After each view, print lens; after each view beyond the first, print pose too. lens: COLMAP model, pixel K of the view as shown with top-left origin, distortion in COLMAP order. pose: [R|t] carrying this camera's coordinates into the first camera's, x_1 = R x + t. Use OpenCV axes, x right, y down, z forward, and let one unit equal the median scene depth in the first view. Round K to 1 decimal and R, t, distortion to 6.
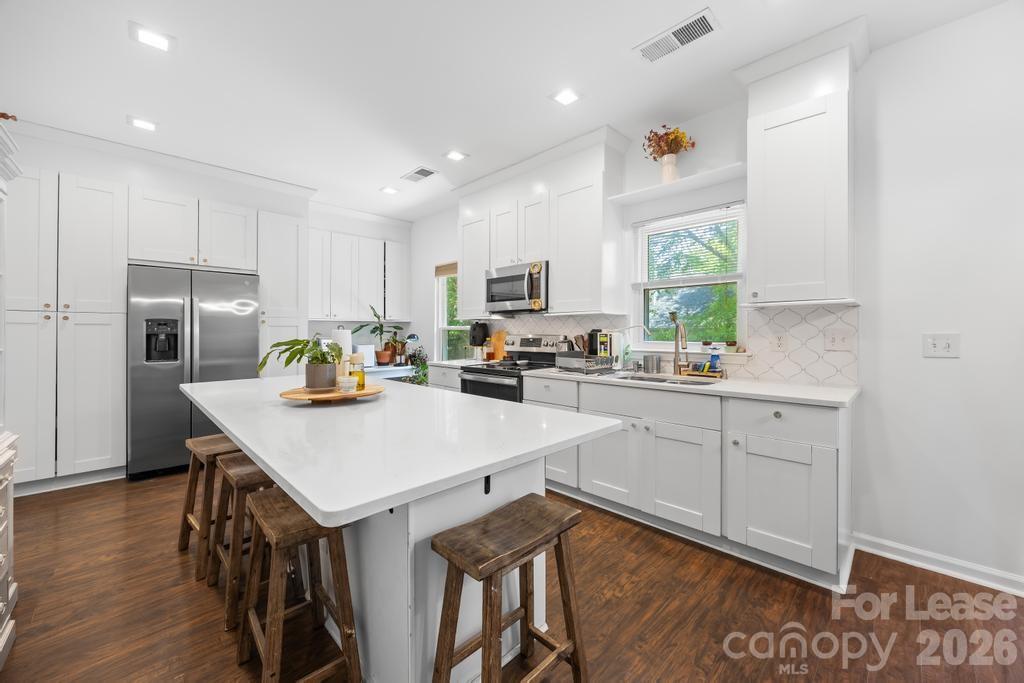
lens RADIAL K [[392.4, 0, 513.8], [0, 392.4, 330.5], [0, 0, 1]] dist [-0.000116, -0.000017]
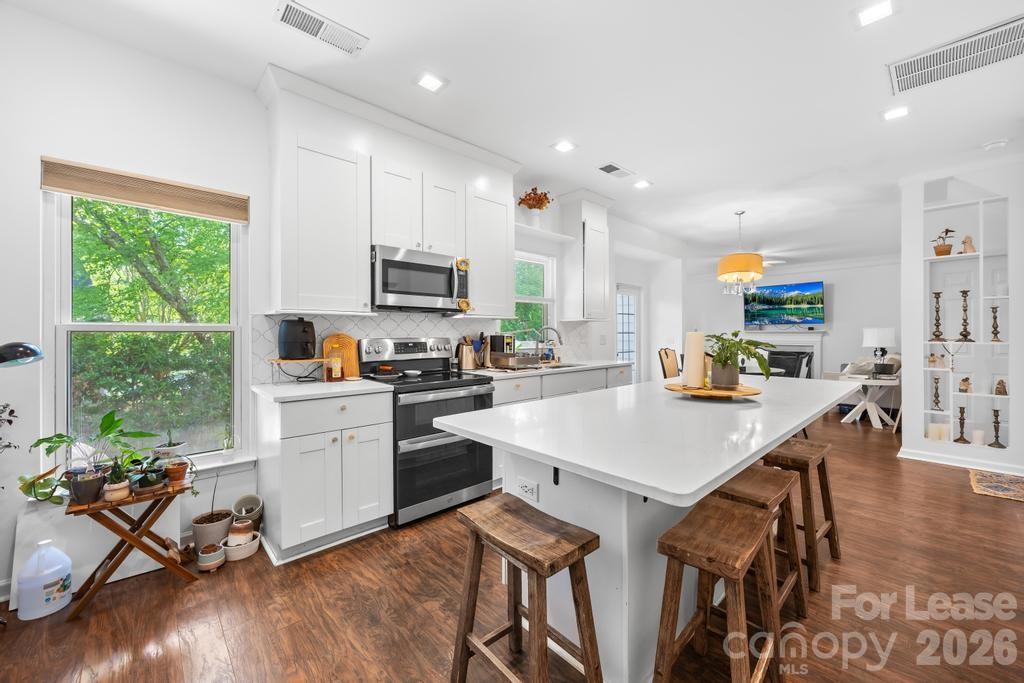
lens RADIAL K [[392.4, 0, 513.8], [0, 392.4, 330.5], [0, 0, 1]] dist [-0.000116, -0.000017]
pose [[0.035613, 0.007475, 0.999338, -0.828330], [-0.000825, 0.999972, -0.007450, 0.001181], [-0.999365, -0.000559, 0.035618, 0.827184]]
